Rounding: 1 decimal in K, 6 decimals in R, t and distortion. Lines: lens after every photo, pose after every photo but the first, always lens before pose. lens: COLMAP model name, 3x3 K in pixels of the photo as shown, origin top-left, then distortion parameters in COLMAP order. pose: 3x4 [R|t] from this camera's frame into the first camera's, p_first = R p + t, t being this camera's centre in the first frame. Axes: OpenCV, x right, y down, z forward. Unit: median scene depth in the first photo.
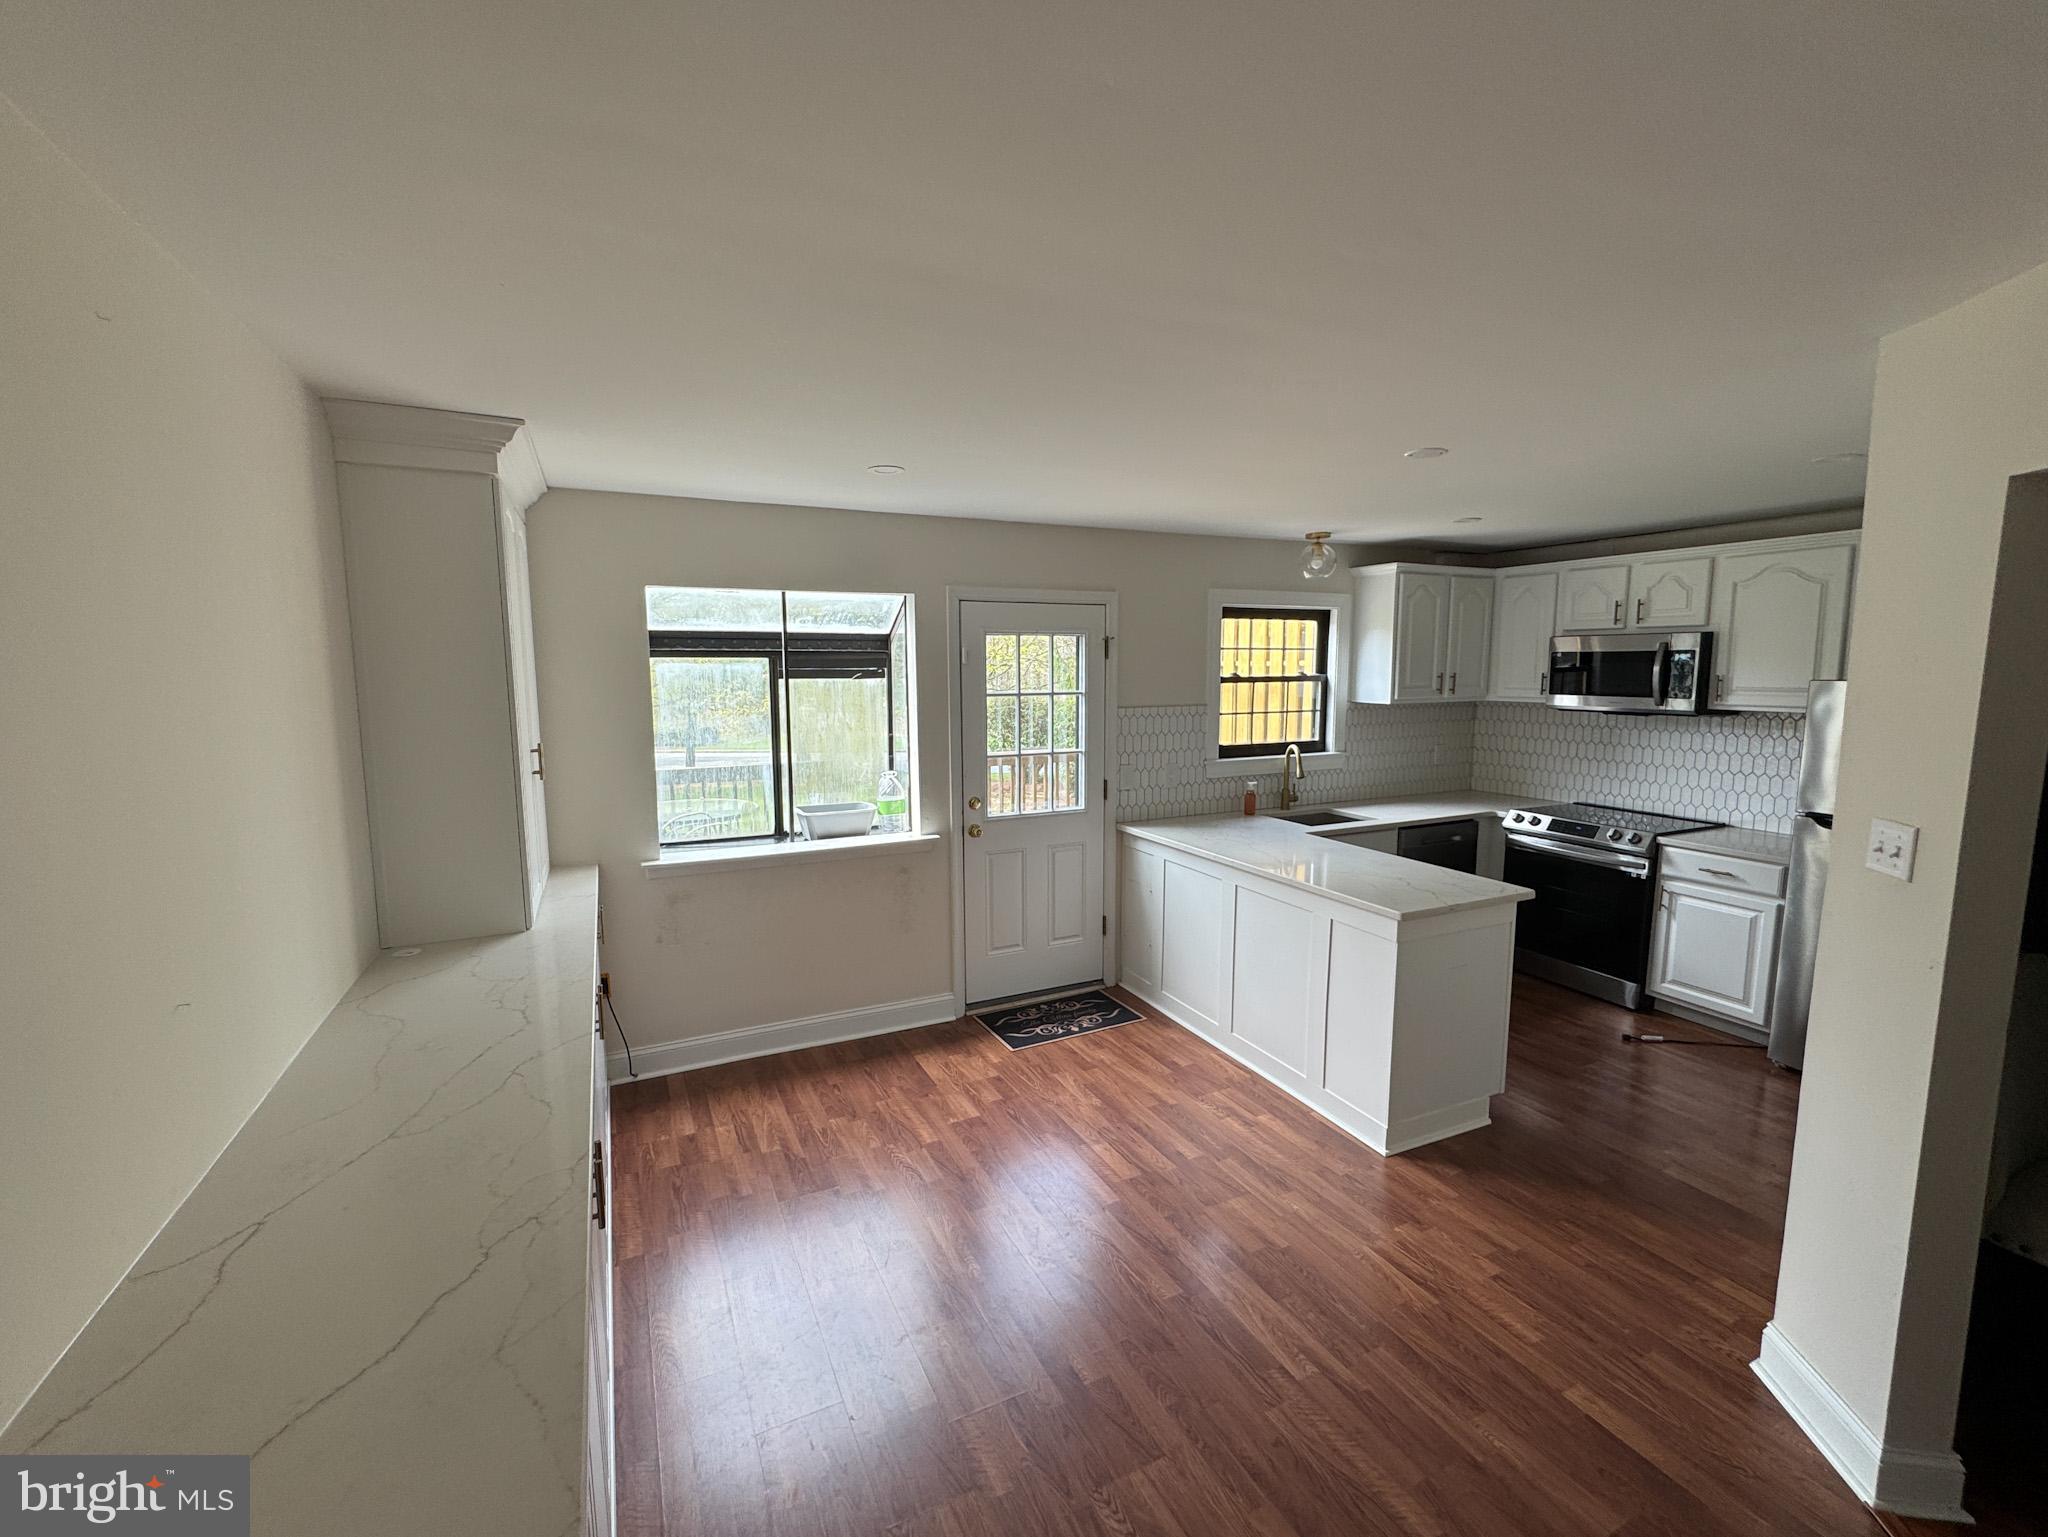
lens RADIAL K [[870.3, 0, 1024.0], [0, 870.3, 768.5], [0, 0, 1]] dist [0.000451, 0.000069]
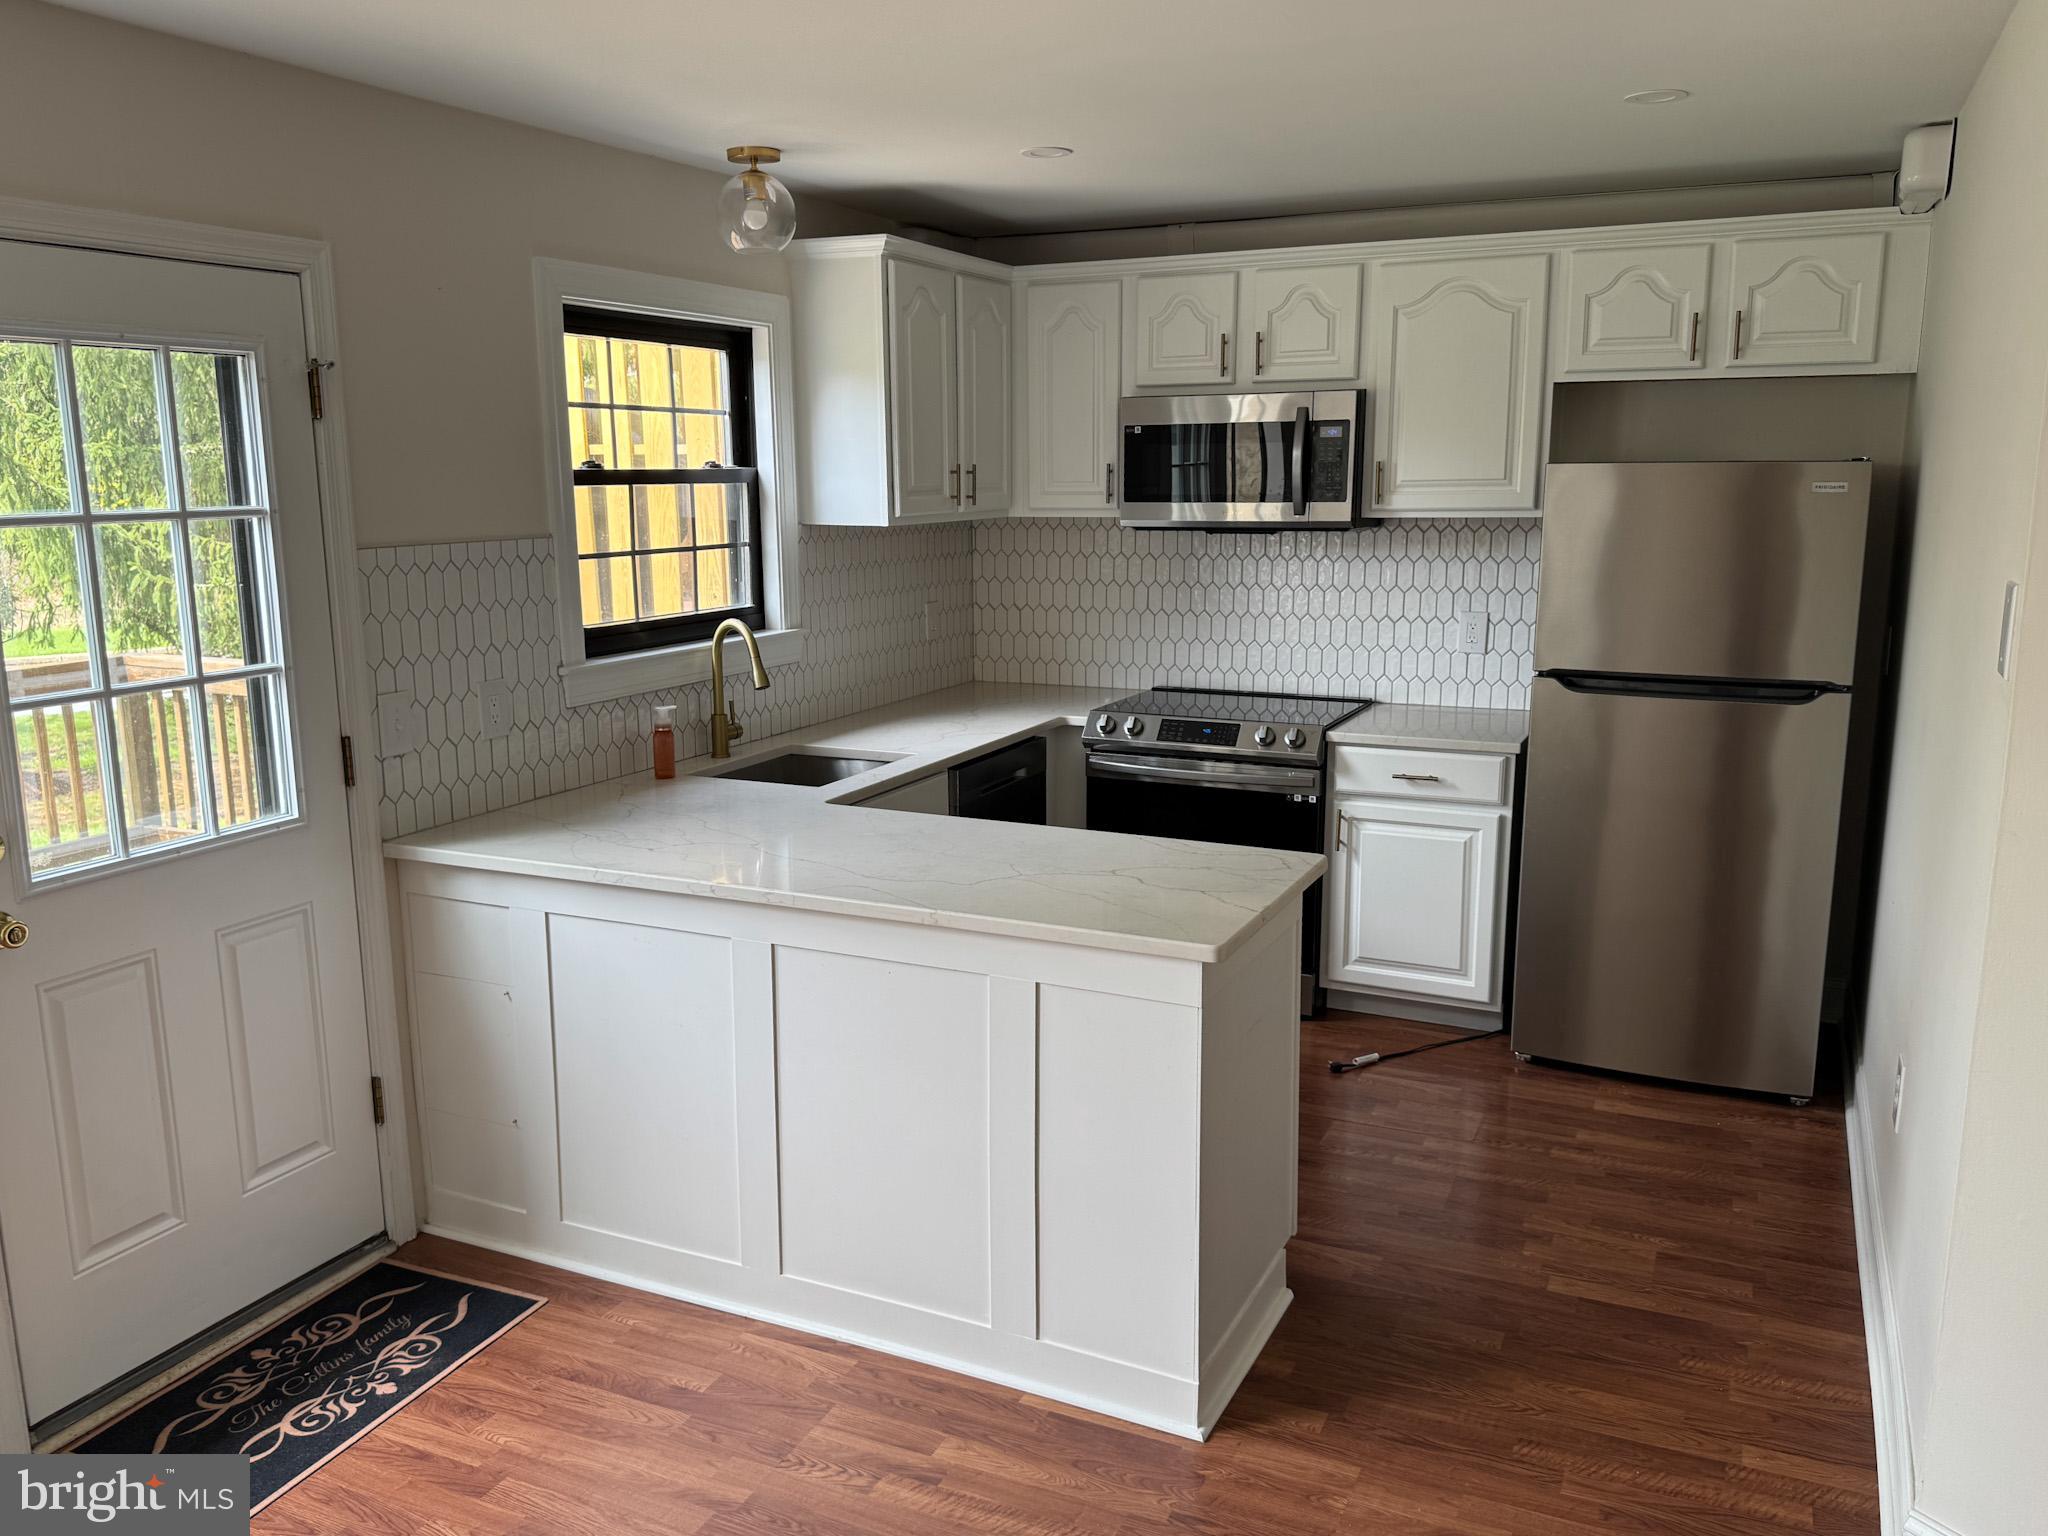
lens RADIAL K [[1583.0, 0, 1024.0], [0, 1583.0, 768.0], [0, 0, 1]] dist [0.117453, -0.214429]
pose [[0.769999, -0.120774, 0.626510, -0.125684], [0.079861, 0.992443, 0.093163, -0.015436], [-0.633027, -0.021702, 0.773825, 0.256303]]
